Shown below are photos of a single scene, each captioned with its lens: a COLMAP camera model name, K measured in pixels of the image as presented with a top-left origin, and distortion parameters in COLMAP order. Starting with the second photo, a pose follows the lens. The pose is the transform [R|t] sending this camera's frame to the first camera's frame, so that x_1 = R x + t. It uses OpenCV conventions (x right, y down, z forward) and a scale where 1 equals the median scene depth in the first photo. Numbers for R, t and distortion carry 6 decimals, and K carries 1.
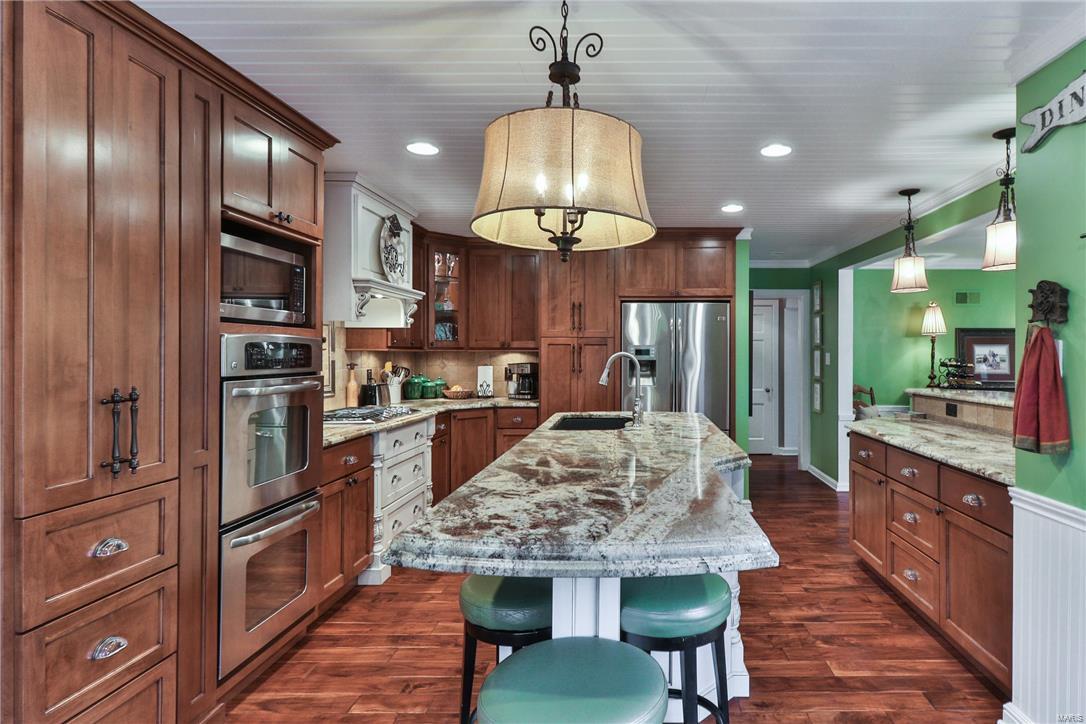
lens RADIAL K [[564.0, 0, 622.2], [0, 564.0, 351.3], [0, 0, 1]] dist [0.028828, -0.016329]
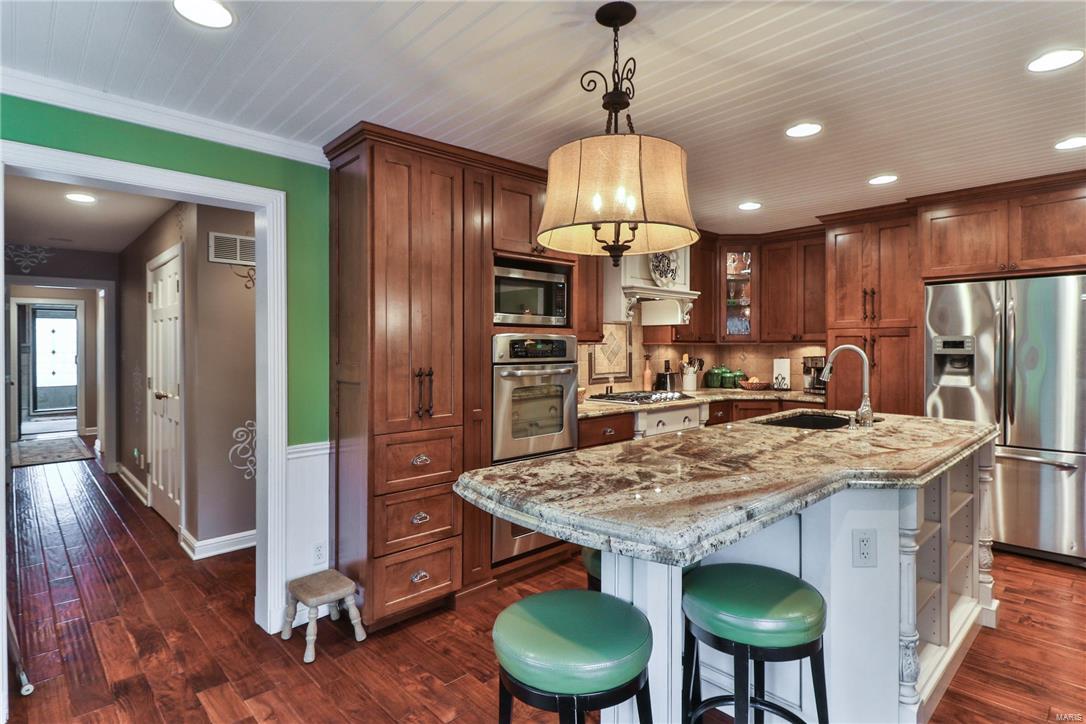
lens RADIAL K [[564.0, 0, 600.8], [0, 564.0, 345.1], [0, 0, 1]] dist [0.028828, -0.016329]
pose [[0.705439, -0.003615, -0.708761, 0.556274], [0.005323, 0.999986, 0.000198, -0.000804], [0.708750, -0.003912, 0.705448, 0.143358]]
